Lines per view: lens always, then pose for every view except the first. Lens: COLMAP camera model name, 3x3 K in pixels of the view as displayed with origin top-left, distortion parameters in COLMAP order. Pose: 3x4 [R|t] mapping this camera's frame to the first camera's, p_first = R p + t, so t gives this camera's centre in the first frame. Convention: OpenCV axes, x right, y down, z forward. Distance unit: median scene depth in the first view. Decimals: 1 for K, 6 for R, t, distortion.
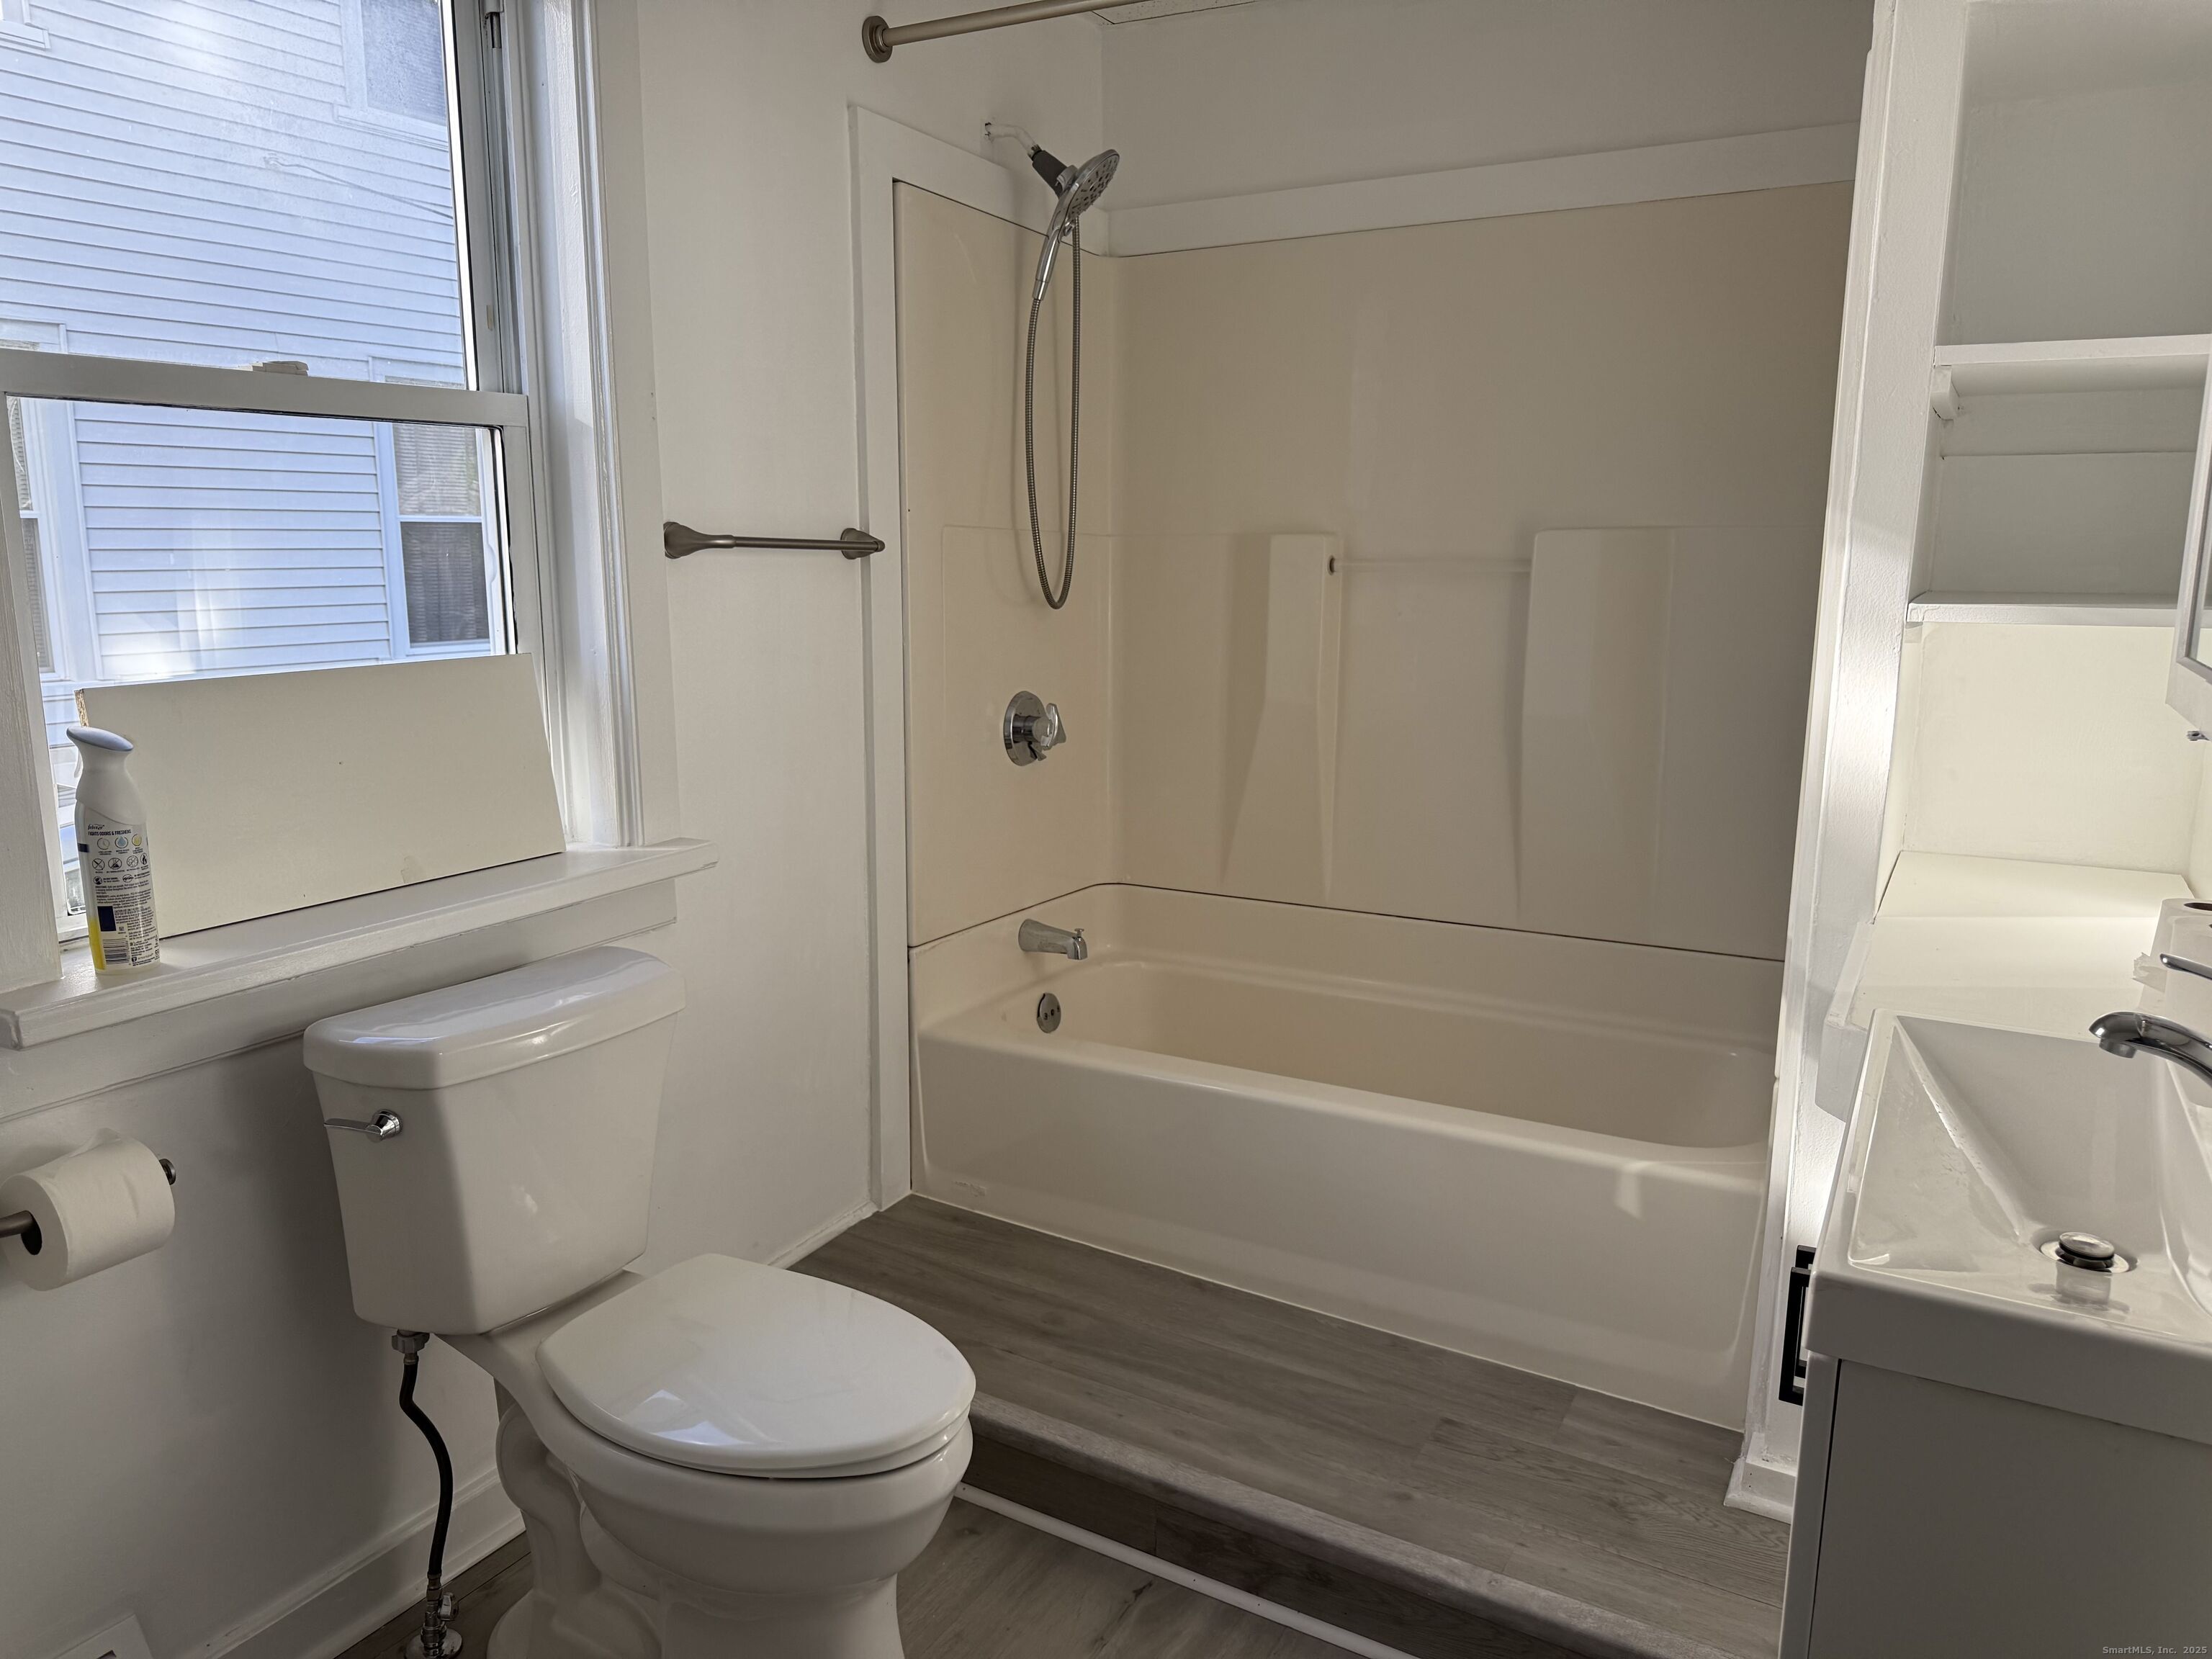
lens RADIAL K [[1541.9, 0, 1106.0], [0, 1541.9, 829.5], [0, 0, 1]] dist [0.146820, -0.183278]
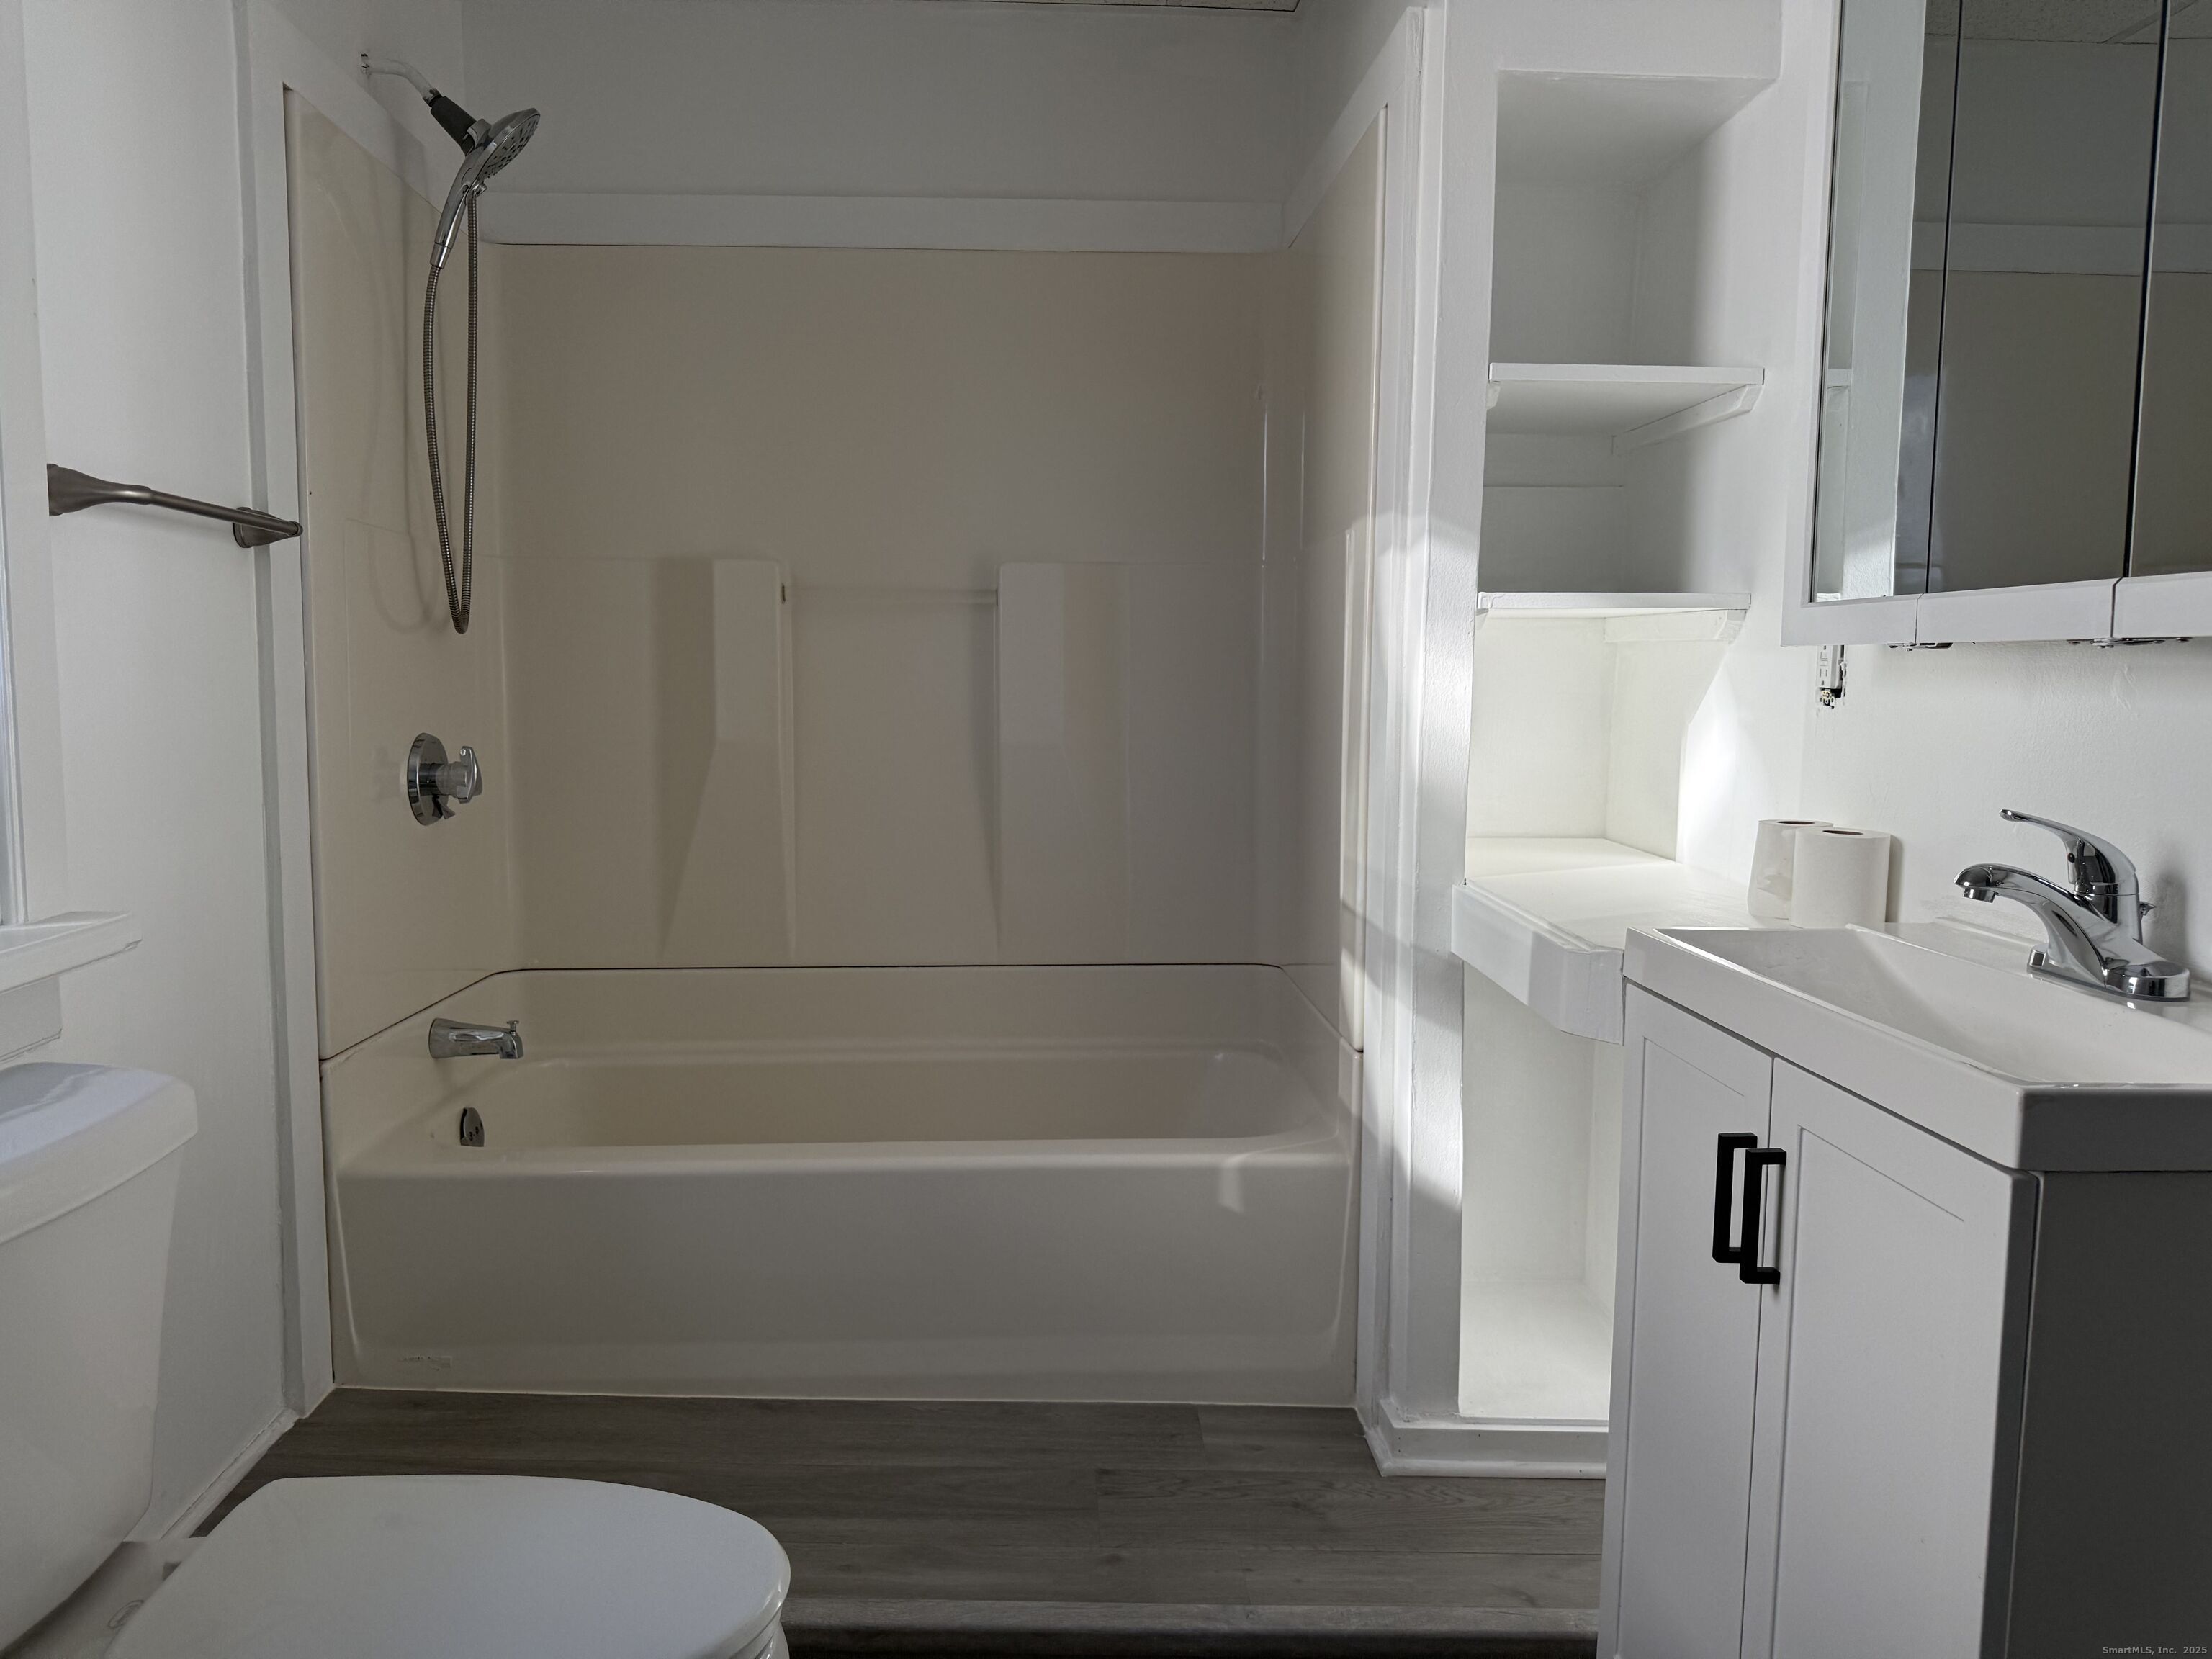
lens RADIAL K [[1558.6, 0, 1031.9], [0, 1558.6, 816.6], [0, 0, 1]] dist [0.133272, -0.185763]
pose [[0.864424, -0.042064, 0.501001, -0.230234], [0.086989, 0.993978, -0.066637, 0.042985], [-0.495181, 0.101184, 0.862878, 0.149118]]
